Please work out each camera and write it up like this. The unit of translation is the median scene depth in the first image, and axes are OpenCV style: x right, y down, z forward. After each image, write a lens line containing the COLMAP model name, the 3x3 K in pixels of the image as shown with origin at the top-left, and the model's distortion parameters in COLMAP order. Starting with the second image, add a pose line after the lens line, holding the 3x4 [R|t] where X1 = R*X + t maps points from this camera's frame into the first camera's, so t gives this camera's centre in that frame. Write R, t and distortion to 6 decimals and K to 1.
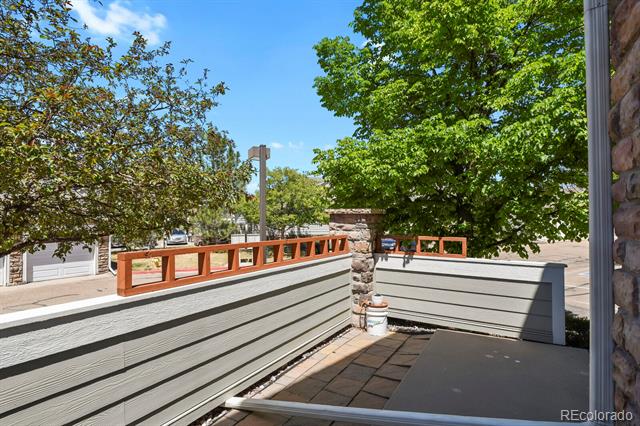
lens RADIAL K [[309.2, 0, 320.0], [0, 309.2, 214.9], [0, 0, 1]] dist [-0.005926, -0.002901]
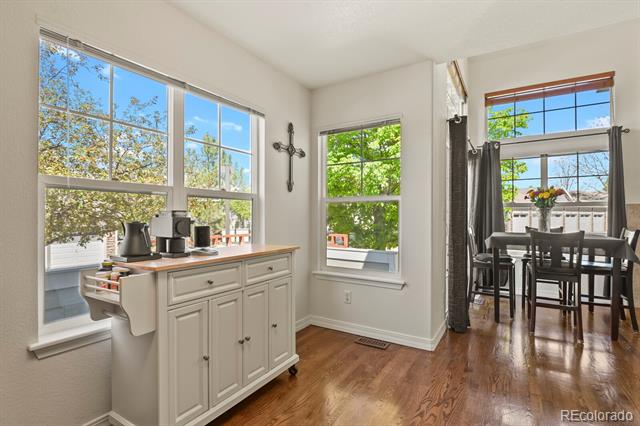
lens RADIAL K [[309.2, 0, 325.2], [0, 309.2, 213.0], [0, 0, 1]] dist [-0.005926, -0.002901]
pose [[0.999986, 0.004862, -0.002171, 0.156406], [-0.004826, 0.999853, 0.016439, -0.024511], [0.002251, -0.016428, 0.999863, -0.228223]]
